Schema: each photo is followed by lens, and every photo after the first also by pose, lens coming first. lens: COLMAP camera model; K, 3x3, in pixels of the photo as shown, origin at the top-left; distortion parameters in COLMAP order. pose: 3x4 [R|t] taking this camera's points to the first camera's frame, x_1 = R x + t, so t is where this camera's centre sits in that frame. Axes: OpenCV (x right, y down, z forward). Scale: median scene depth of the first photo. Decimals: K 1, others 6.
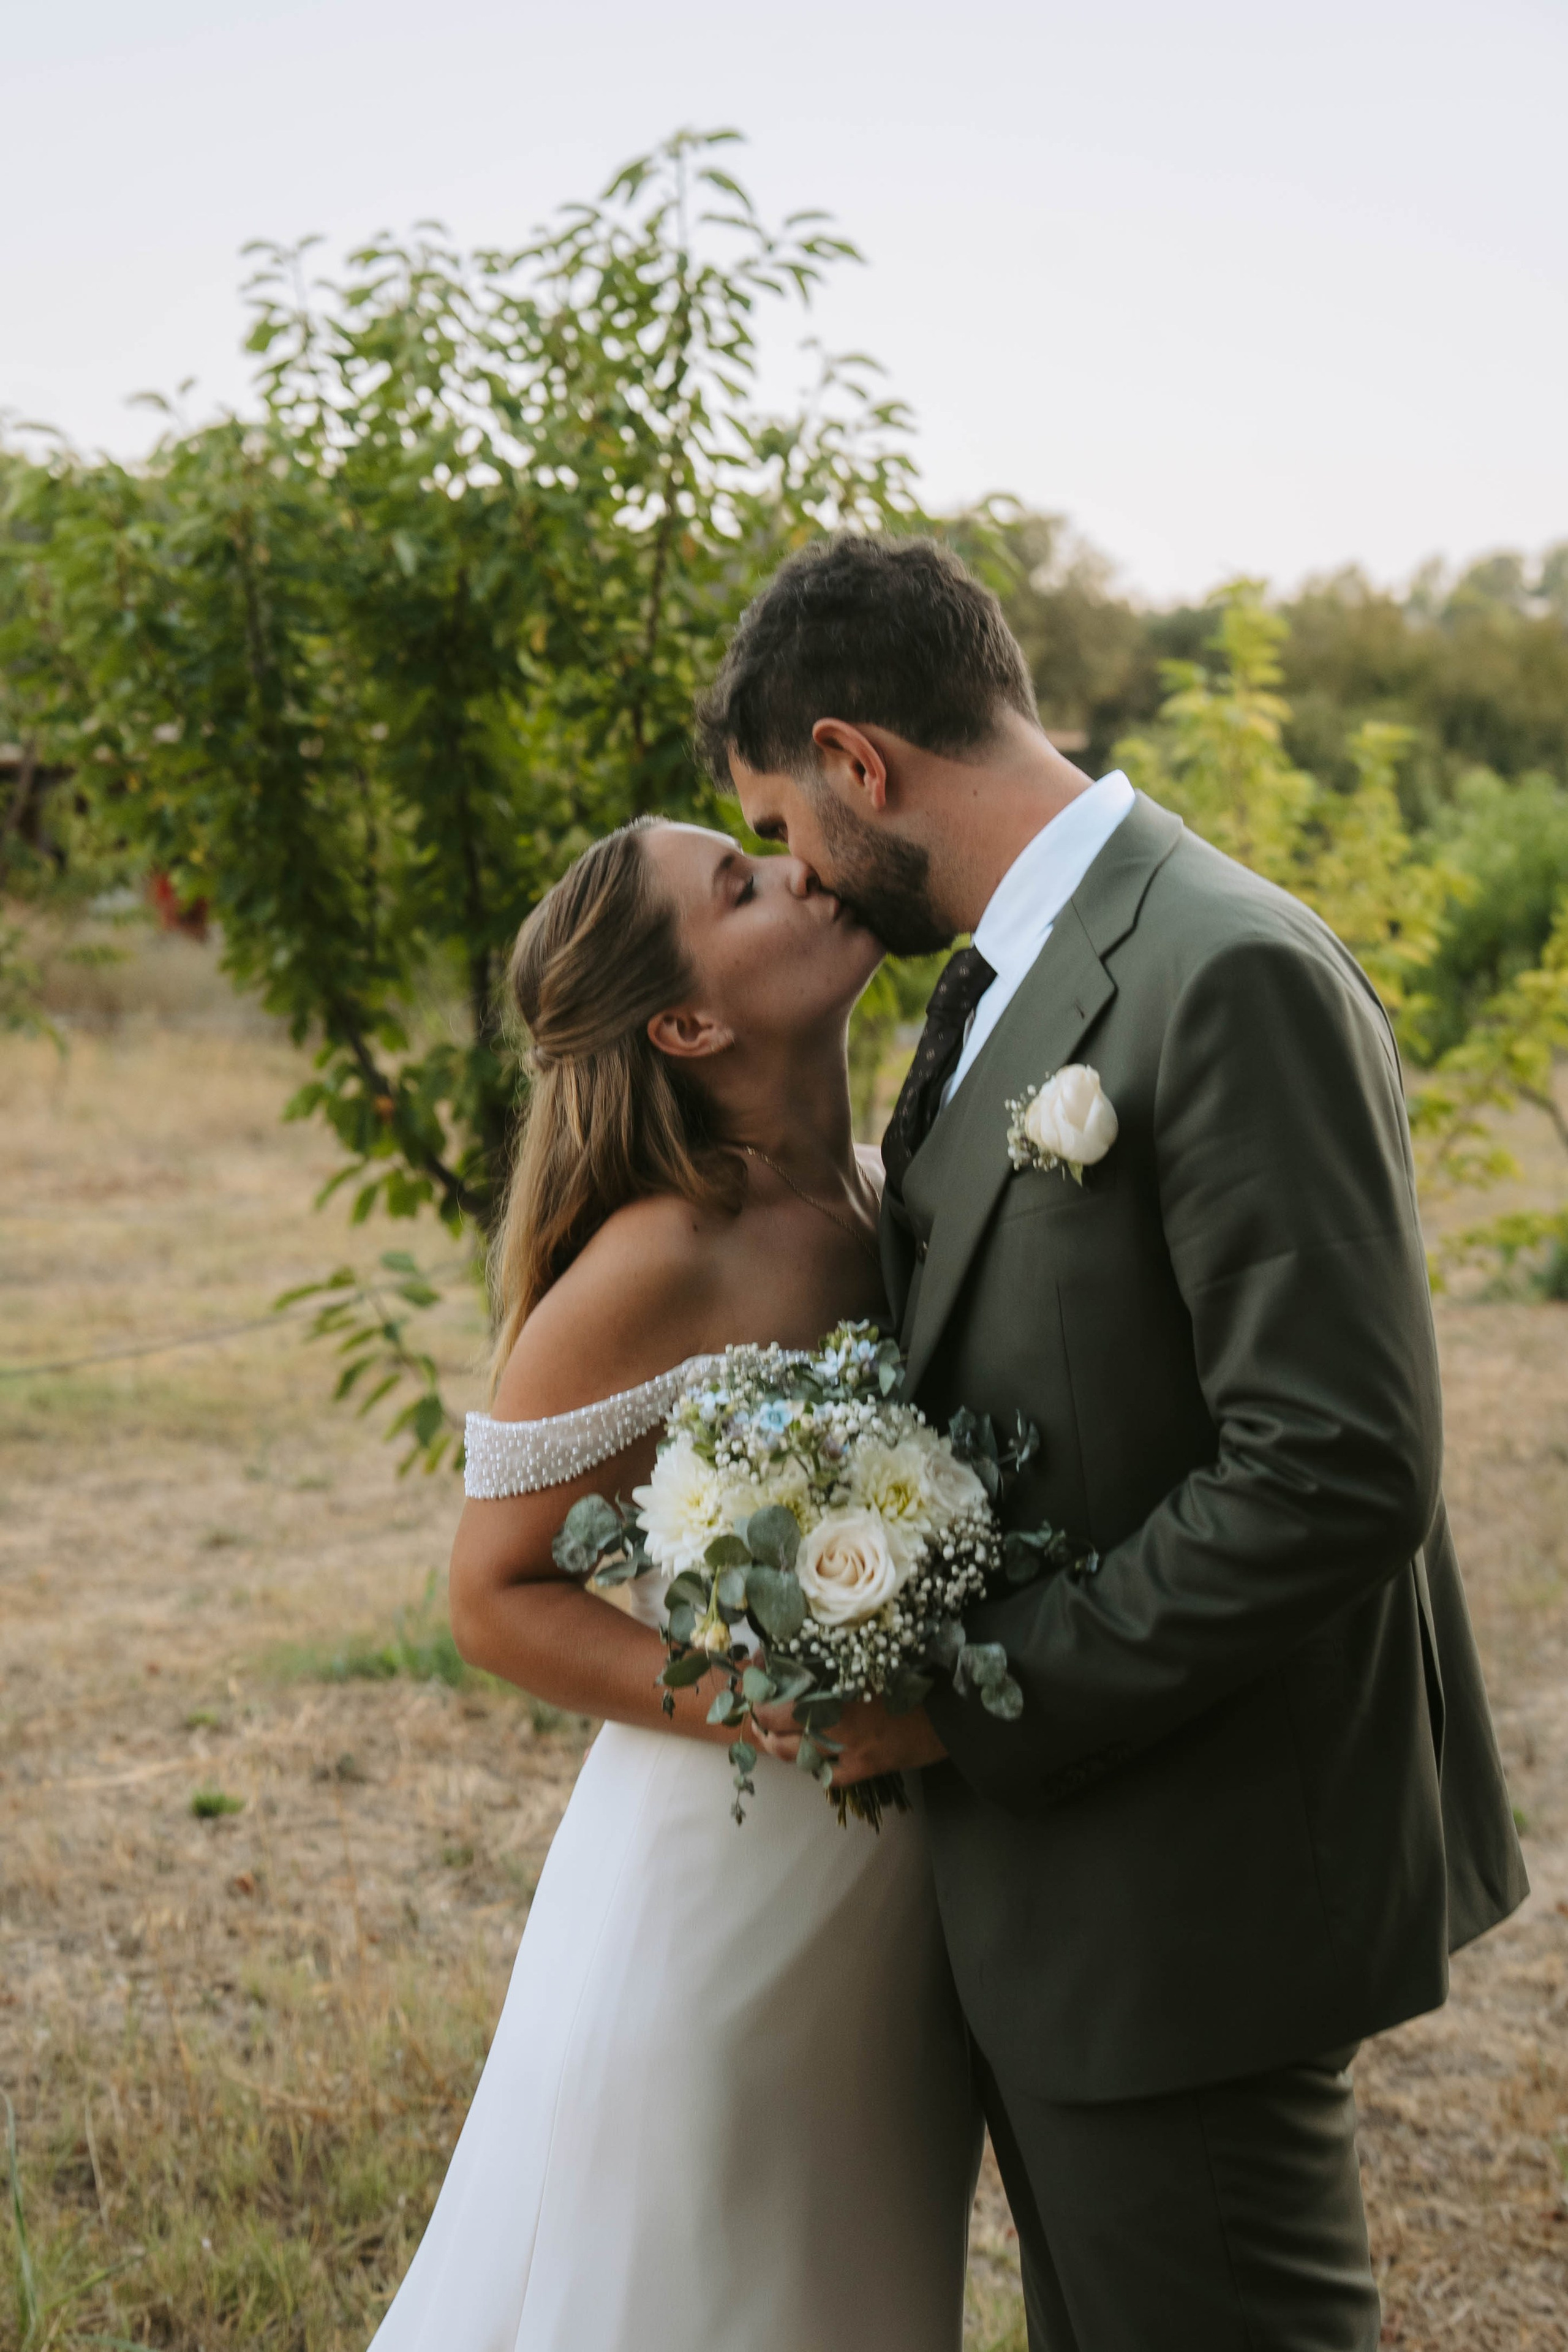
lens RADIAL K [[4361.9, 0, 714.1], [0, 4361.9, 1199.9], [0, 0, 1]] dist [0.045008, 0.000000]
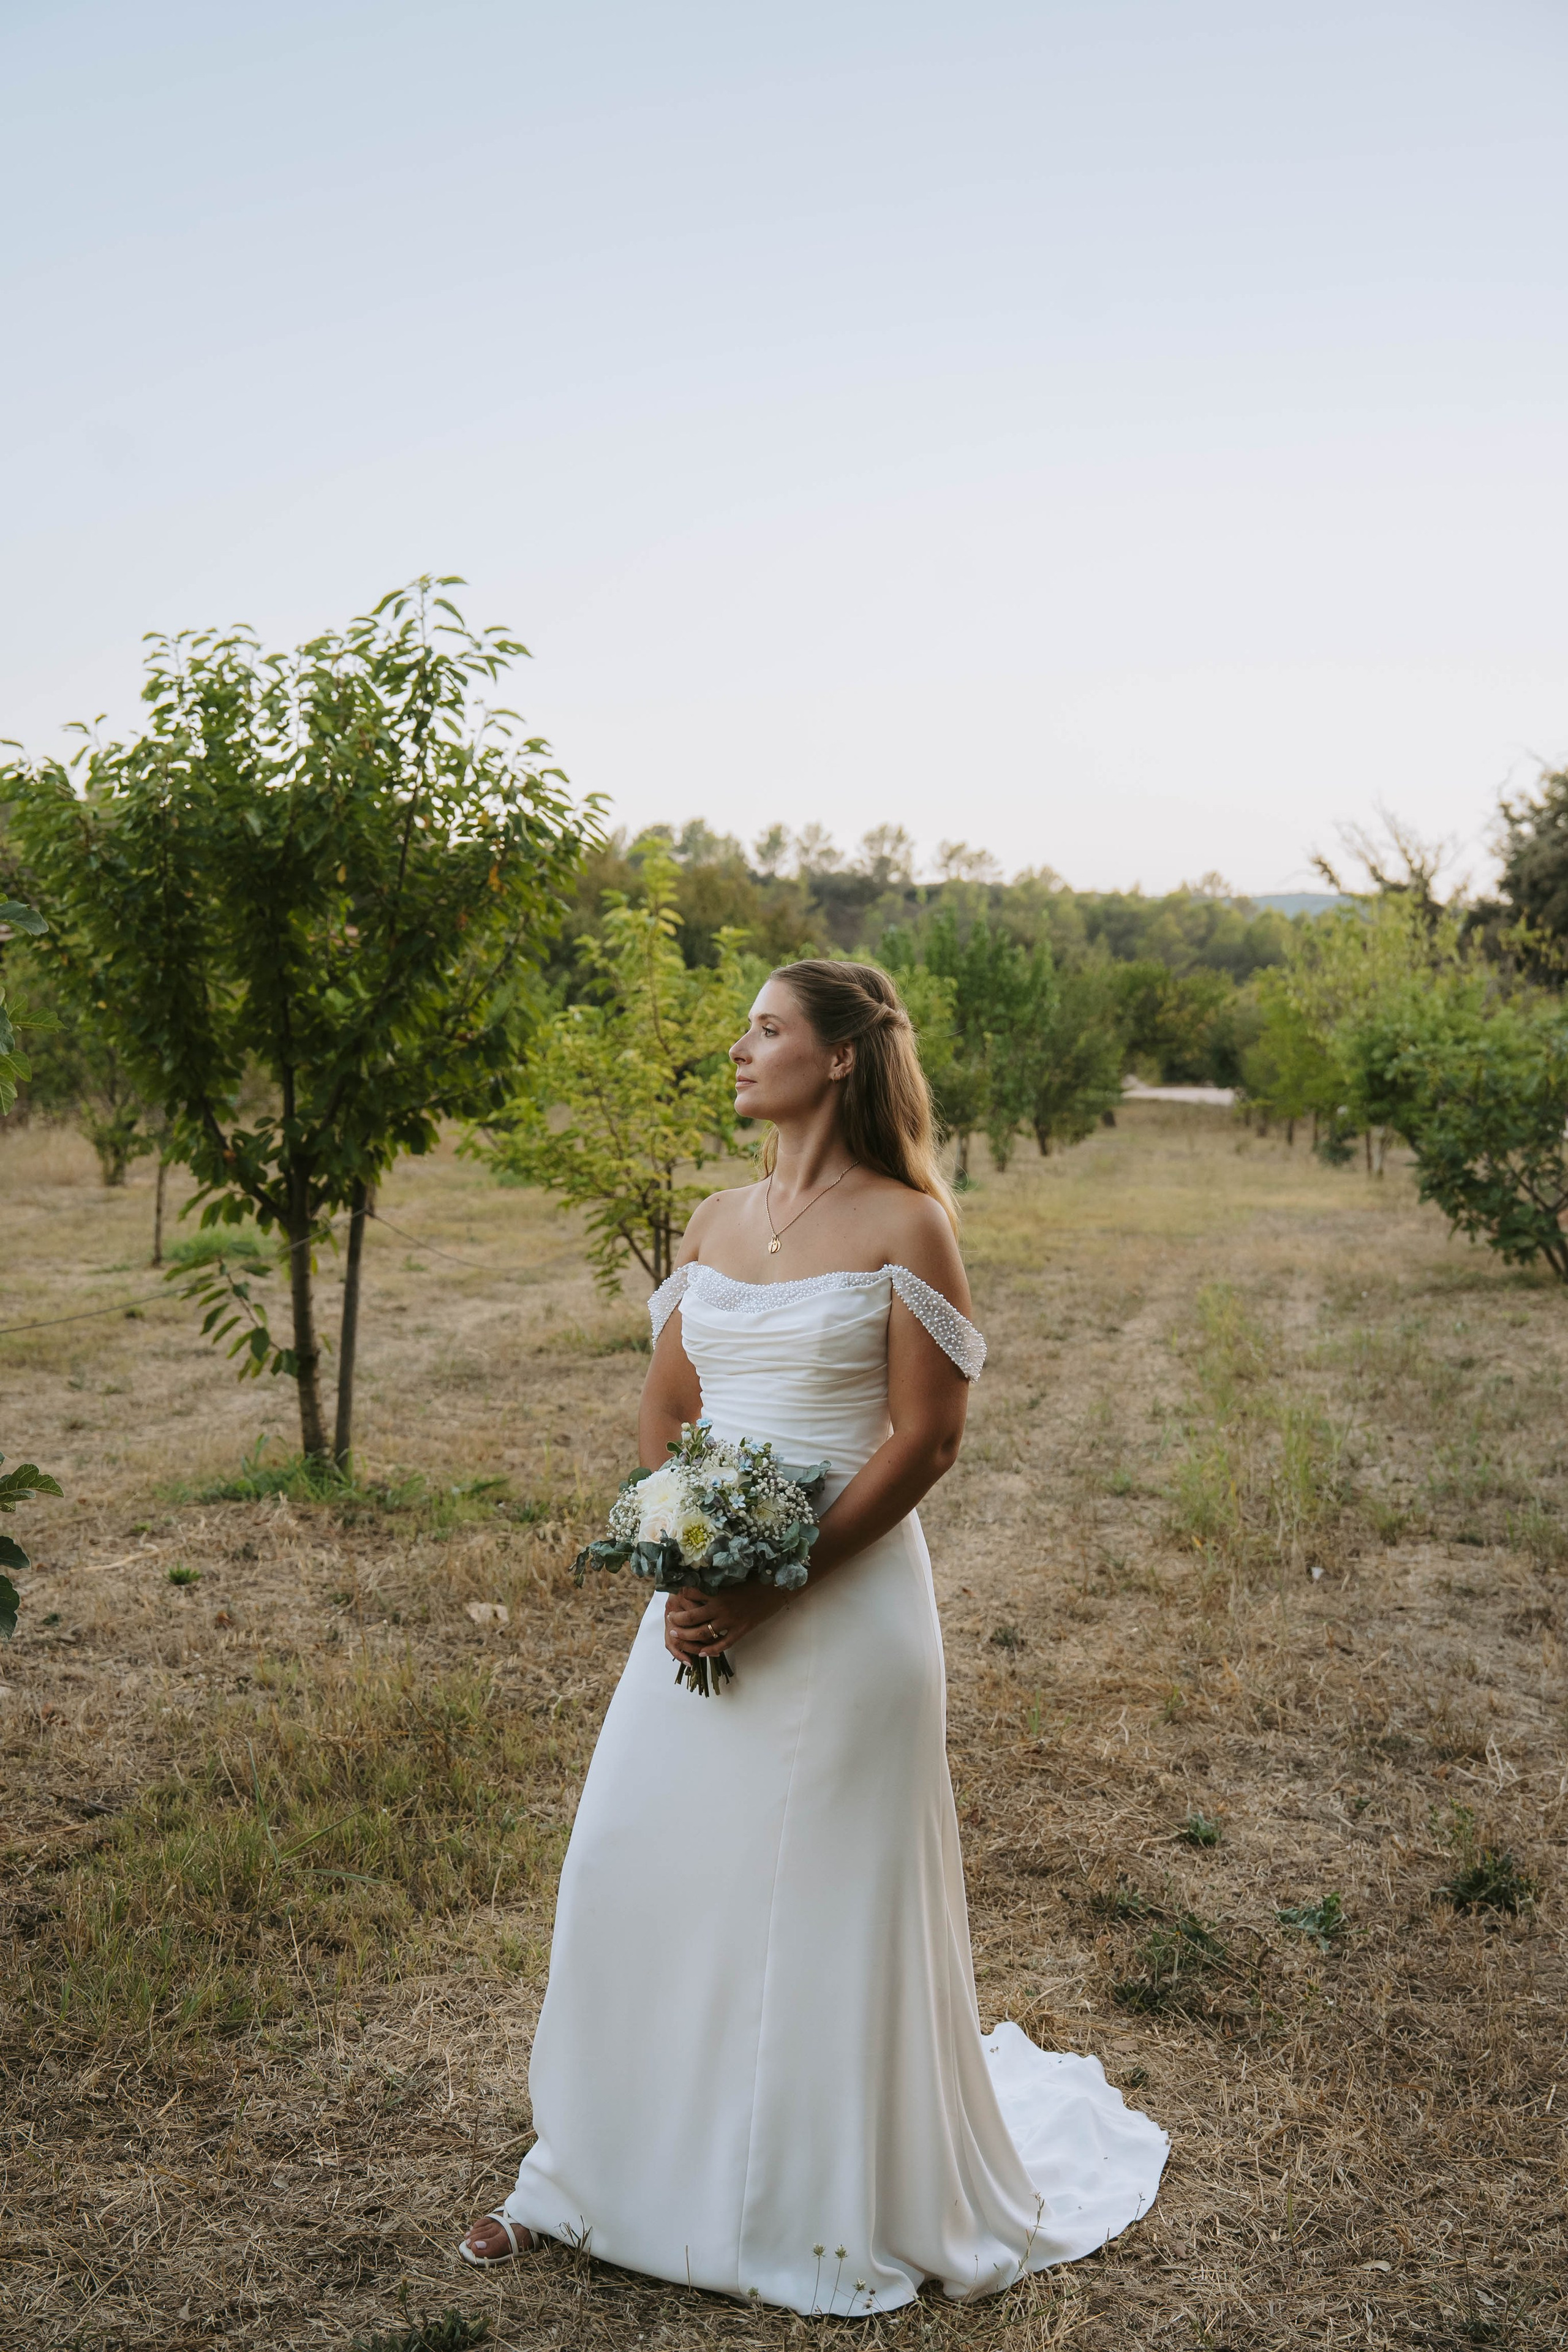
lens RADIAL K [[2639.5, 0, 802.3], [0, 2639.5, 1211.3], [0, 0, 1]] dist [-0.003982, 0.000000]
pose [[0.970046, -0.022041, 0.241920, -0.113712], [0.022152, 0.999752, 0.002265, 0.002499], [-0.241910, 0.003162, 0.970294, -0.026870]]
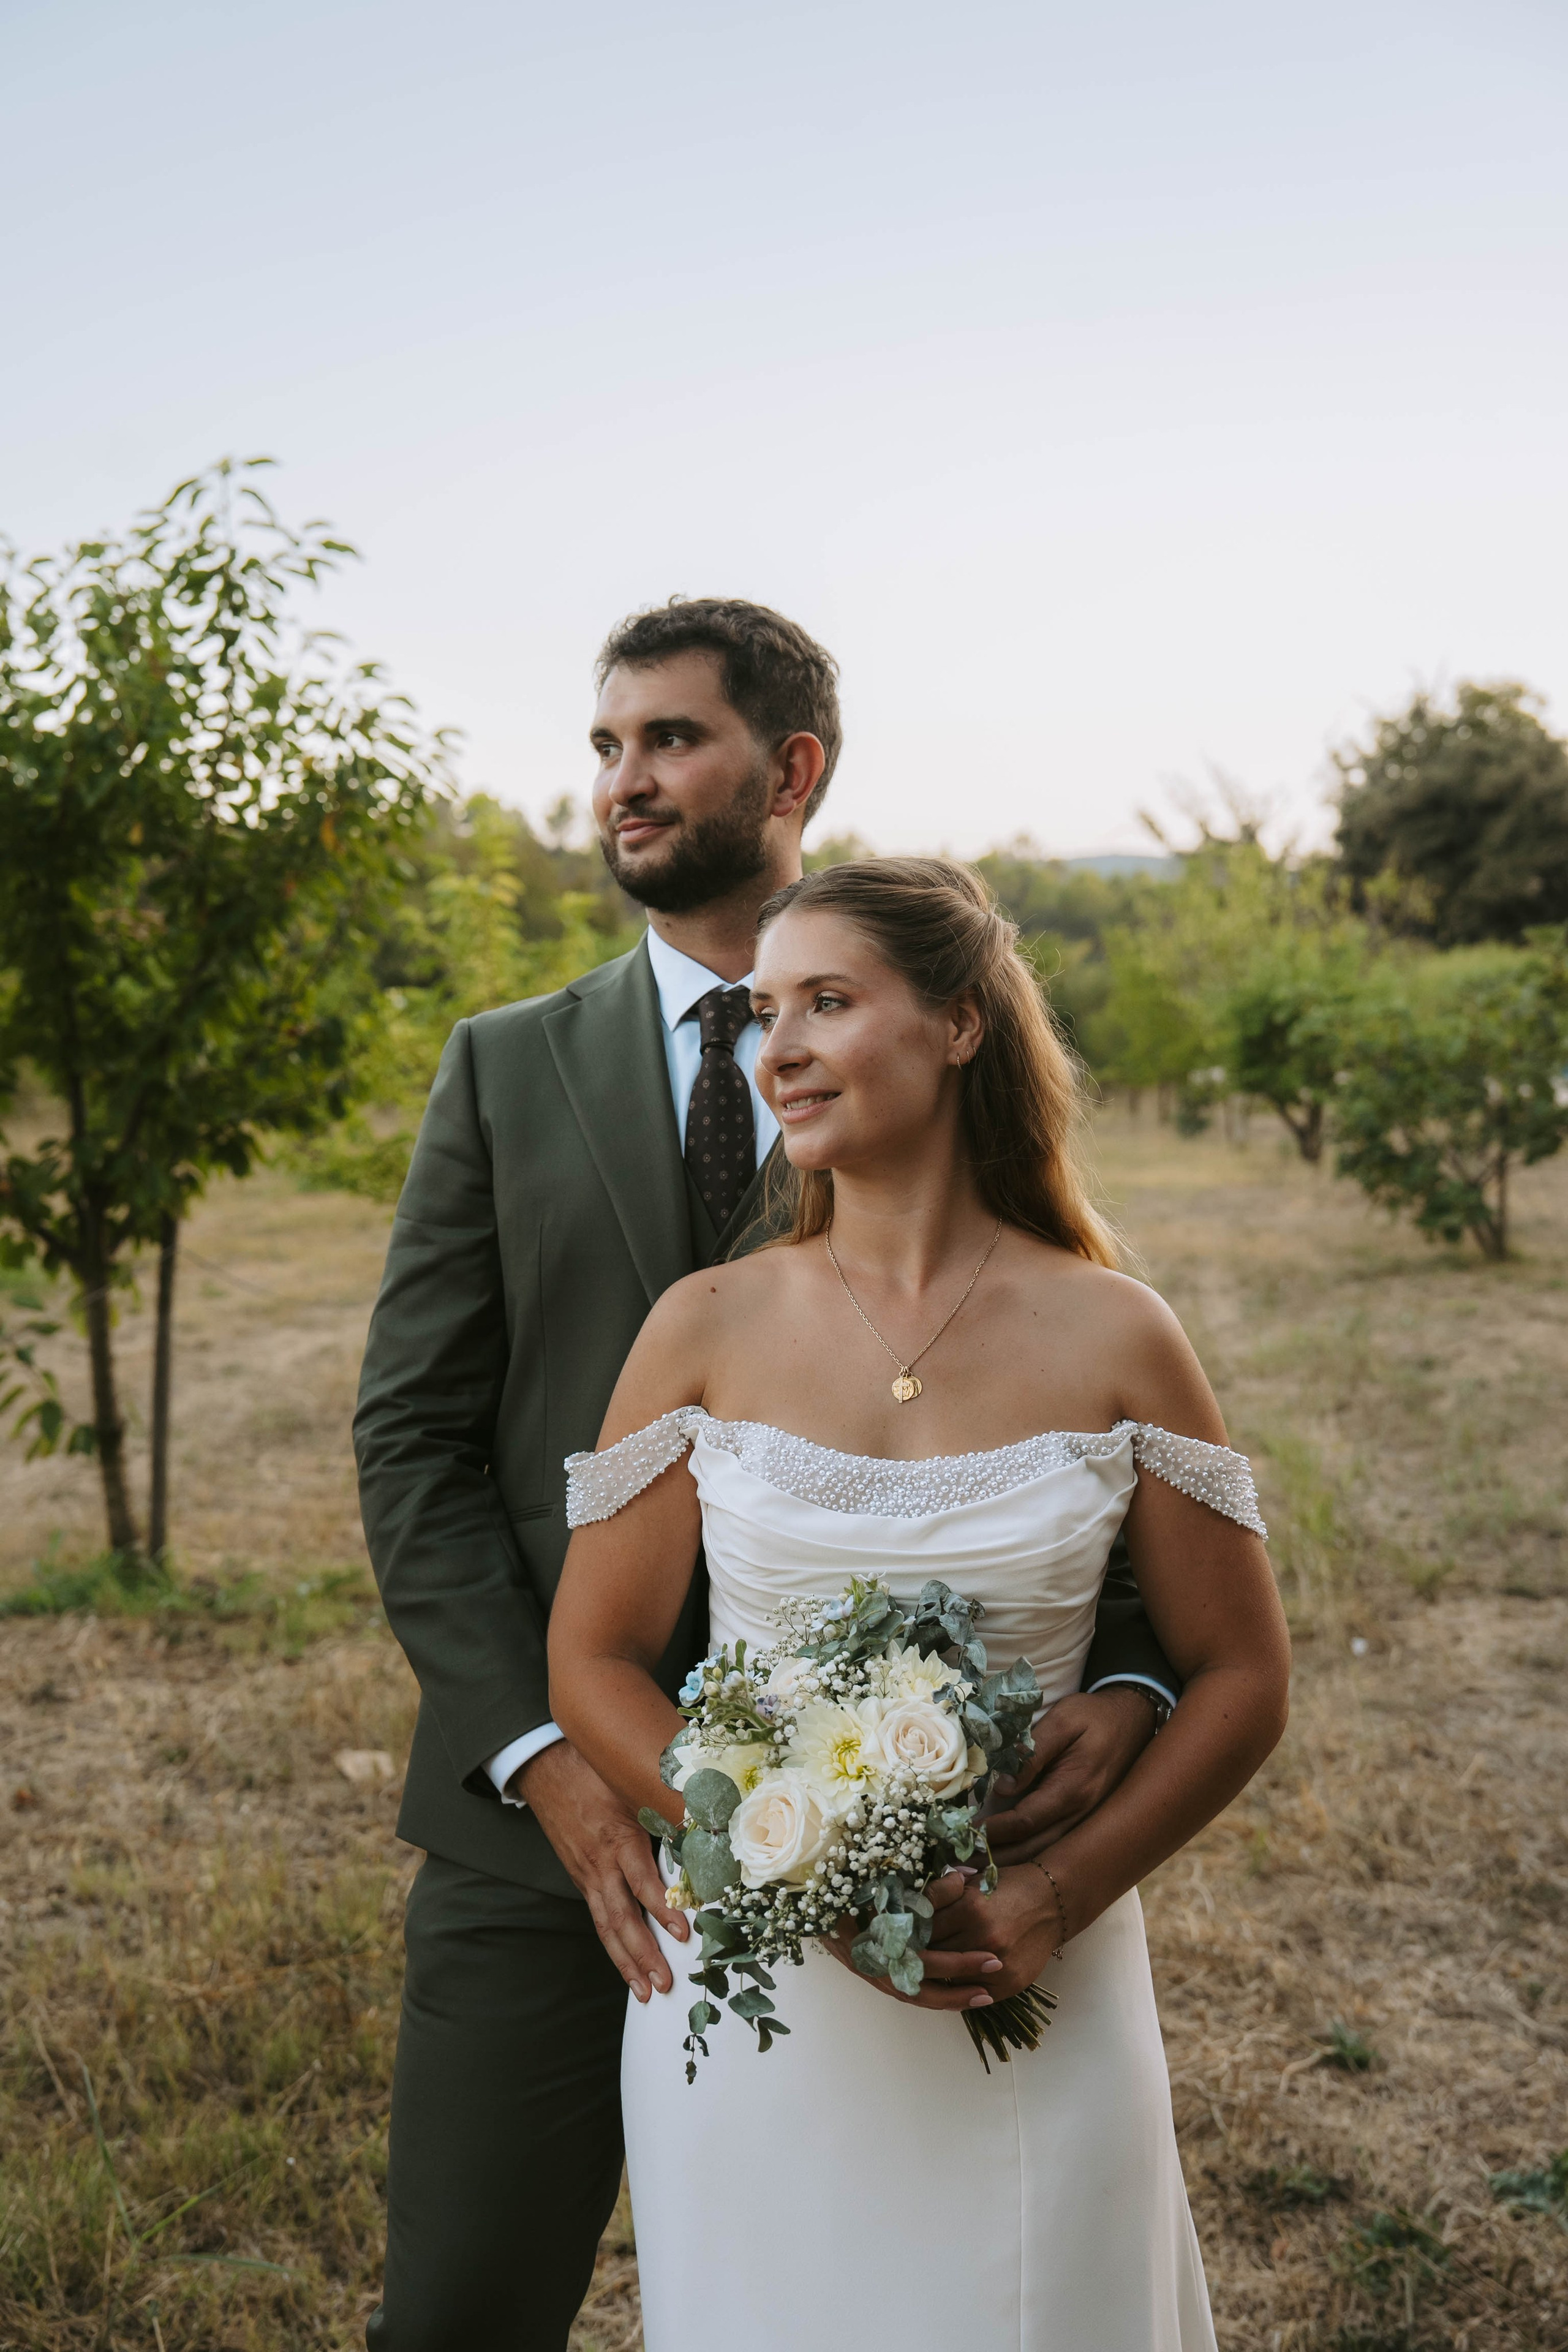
lens RADIAL K [[2709.2, 0, 793.5], [0, 2709.2, 1215.3], [0, 0, 1]] dist [0.006451, 0.000000]
pose [[0.947793, -0.058647, 0.313448, -0.113485], [0.057336, 0.998265, 0.013408, -0.011093], [-0.313690, 0.005264, 0.949511, 0.144007]]
